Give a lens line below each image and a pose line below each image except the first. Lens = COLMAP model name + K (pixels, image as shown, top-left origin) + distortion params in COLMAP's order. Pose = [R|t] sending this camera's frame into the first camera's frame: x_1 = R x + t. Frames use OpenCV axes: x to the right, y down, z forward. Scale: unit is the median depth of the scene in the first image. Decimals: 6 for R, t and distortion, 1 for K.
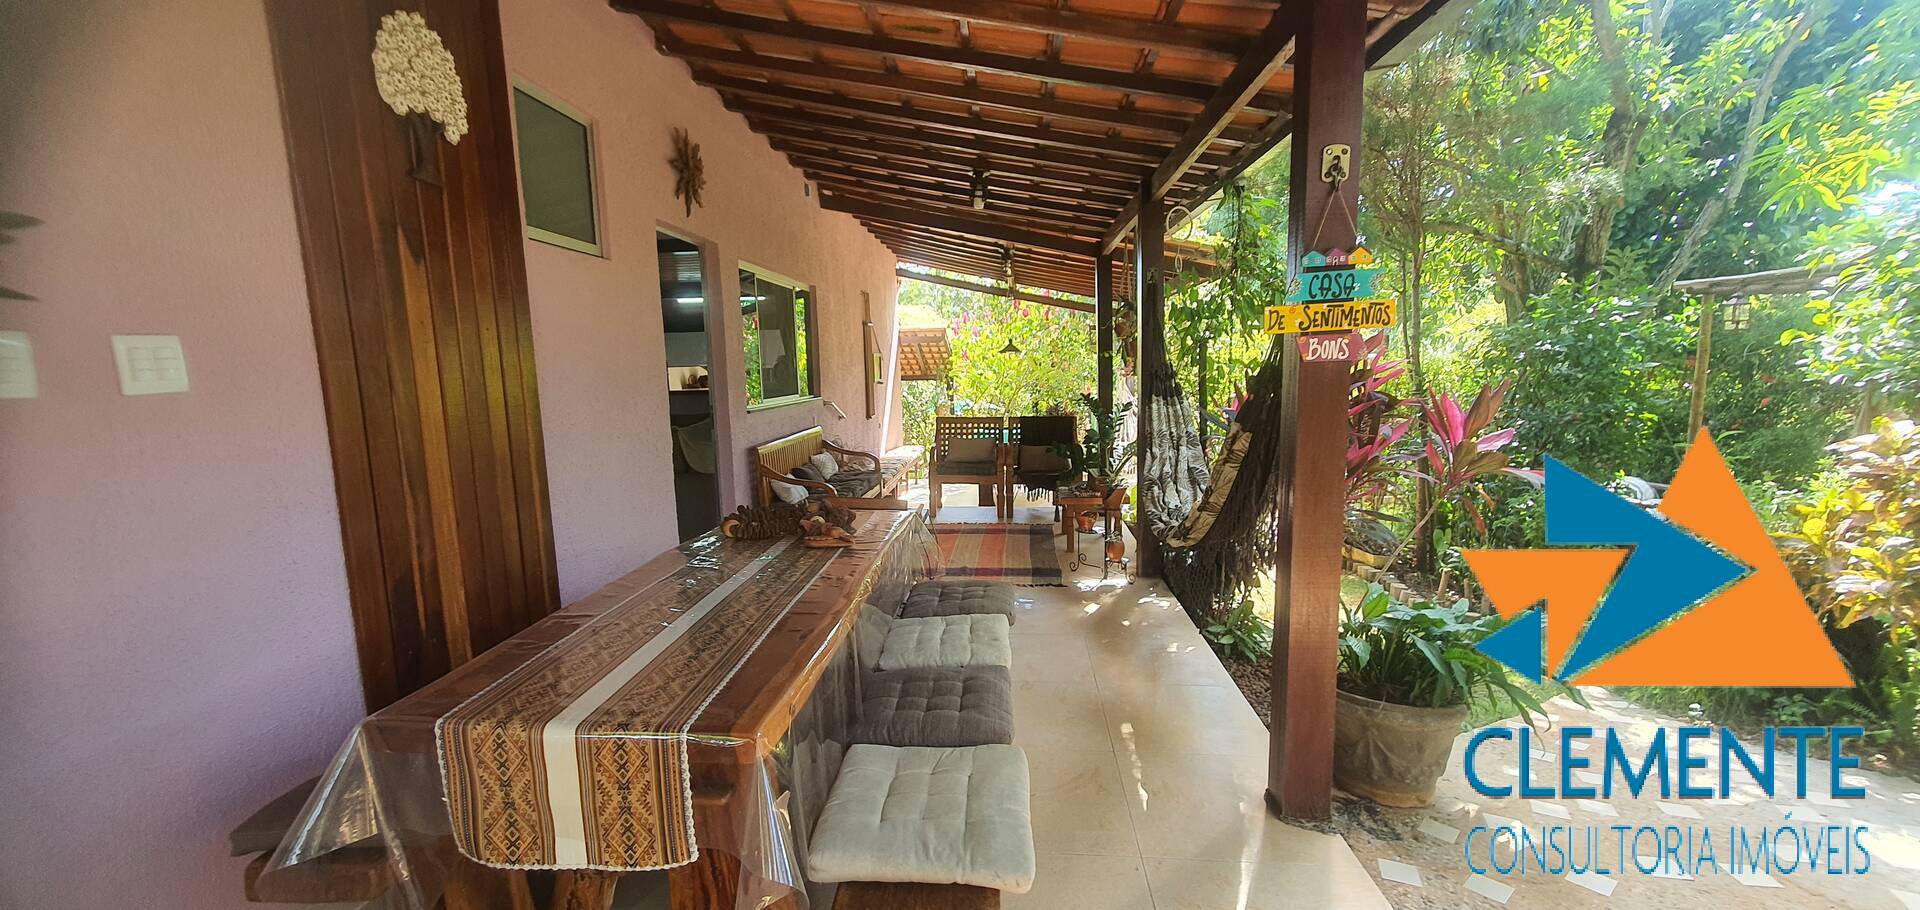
lens RADIAL K [[771.4, 0, 954.1], [0, 771.4, 467.4], [0, 0, 1]] dist [0.000291, -0.000082]
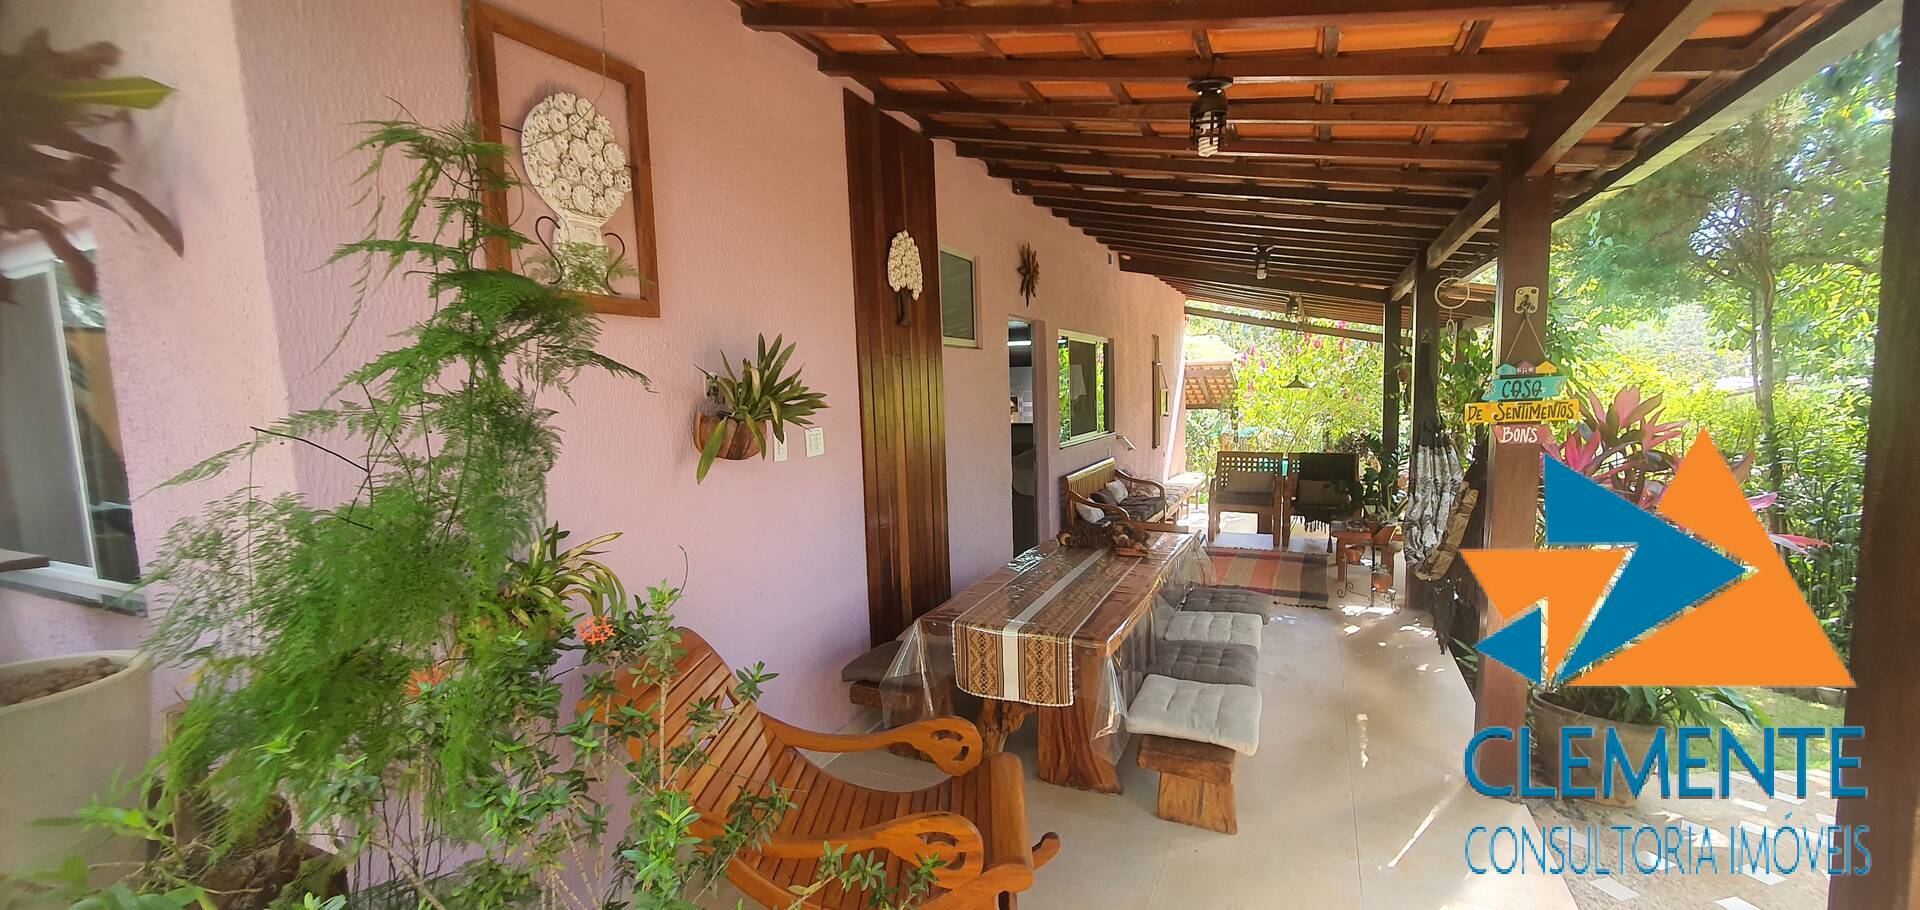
lens RADIAL K [[771.4, 0, 954.1], [0, 771.4, 467.4], [0, 0, 1]] dist [0.000291, -0.000082]
pose [[0.936605, 0.033938, -0.348739, 0.015737], [-0.041262, 0.999056, -0.013592, -0.018317], [0.347948, 0.027120, 0.937121, -0.288515]]
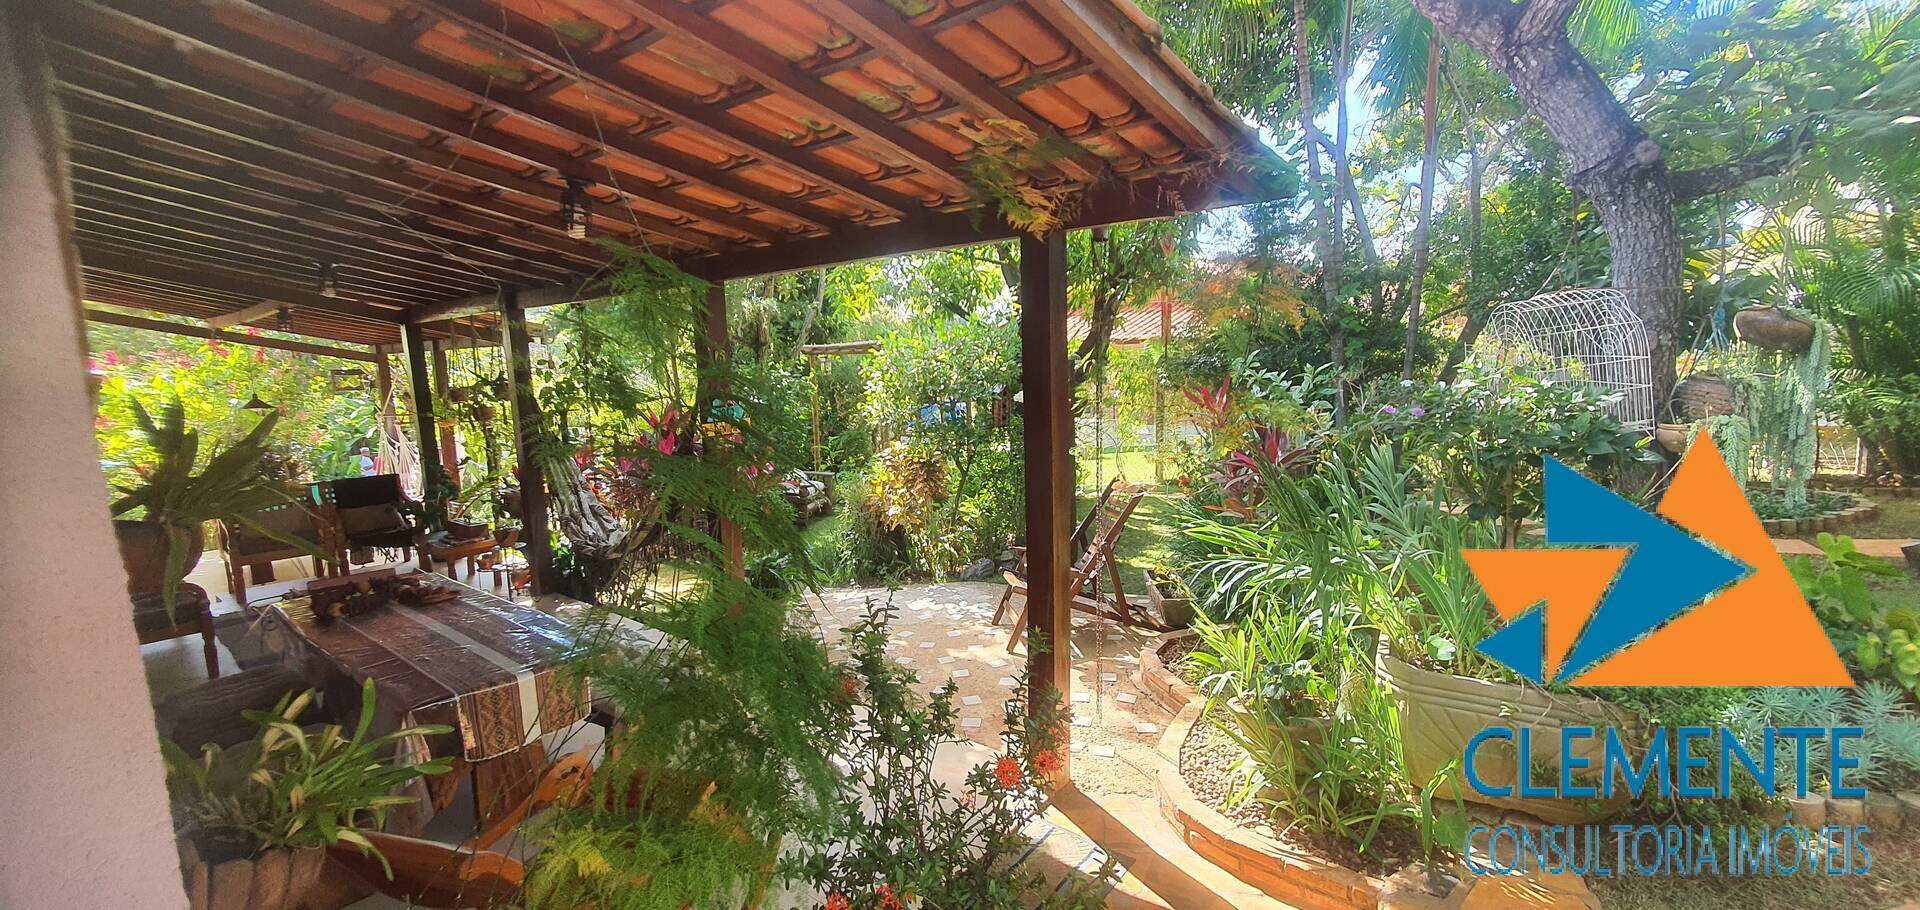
lens RADIAL K [[771.4, 0, 954.1], [0, 771.4, 467.4], [0, 0, 1]] dist [0.000291, -0.000082]
pose [[0.566672, -0.115515, 0.815806, -0.436527], [0.126075, 0.990620, 0.052694, -0.056322], [-0.814241, 0.072992, 0.575920, -0.357152]]
